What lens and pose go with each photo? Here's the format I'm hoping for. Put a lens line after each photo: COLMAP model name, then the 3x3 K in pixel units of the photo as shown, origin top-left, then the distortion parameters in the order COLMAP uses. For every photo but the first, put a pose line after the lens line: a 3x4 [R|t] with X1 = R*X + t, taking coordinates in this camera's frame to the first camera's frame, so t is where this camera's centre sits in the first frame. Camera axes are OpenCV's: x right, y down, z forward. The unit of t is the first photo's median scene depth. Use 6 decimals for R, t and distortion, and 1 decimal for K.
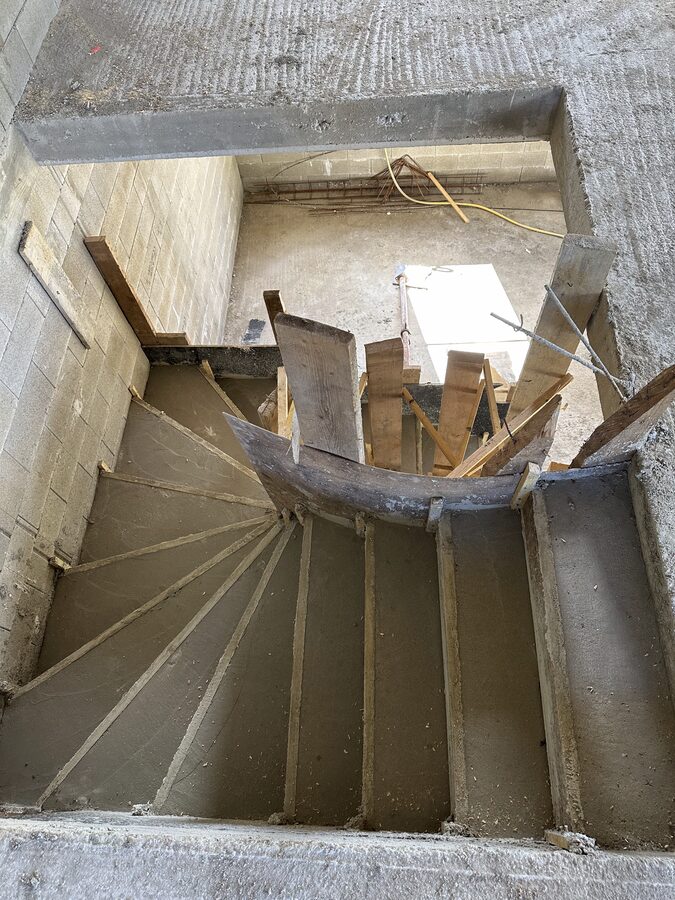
lens RADIAL K [[629.5, 0, 337.5], [0, 629.5, 450.0], [0, 0, 1]] dist [0.081186, -0.098226]
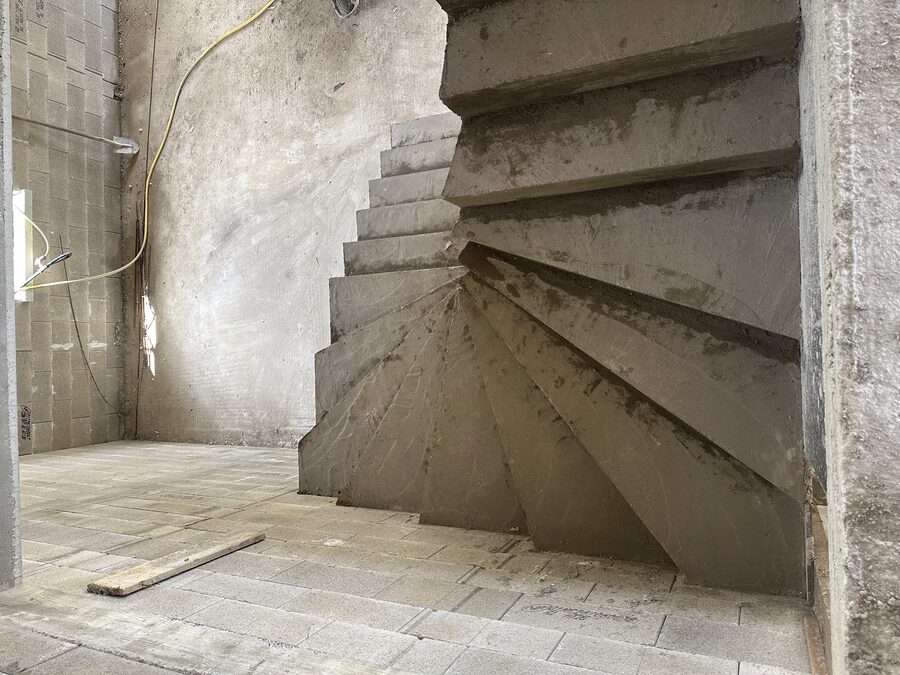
lens RADIAL K [[629.5, 0, 456.0], [0, 629.5, 342.6], [0, 0, 1]] dist [0.081186, -0.098226]
pose [[-0.023299, -0.995001, 0.097104, -0.254367], [0.998800, -0.018981, 0.045151, 0.066770], [-0.043082, 0.098040, 0.994250, 0.151337]]
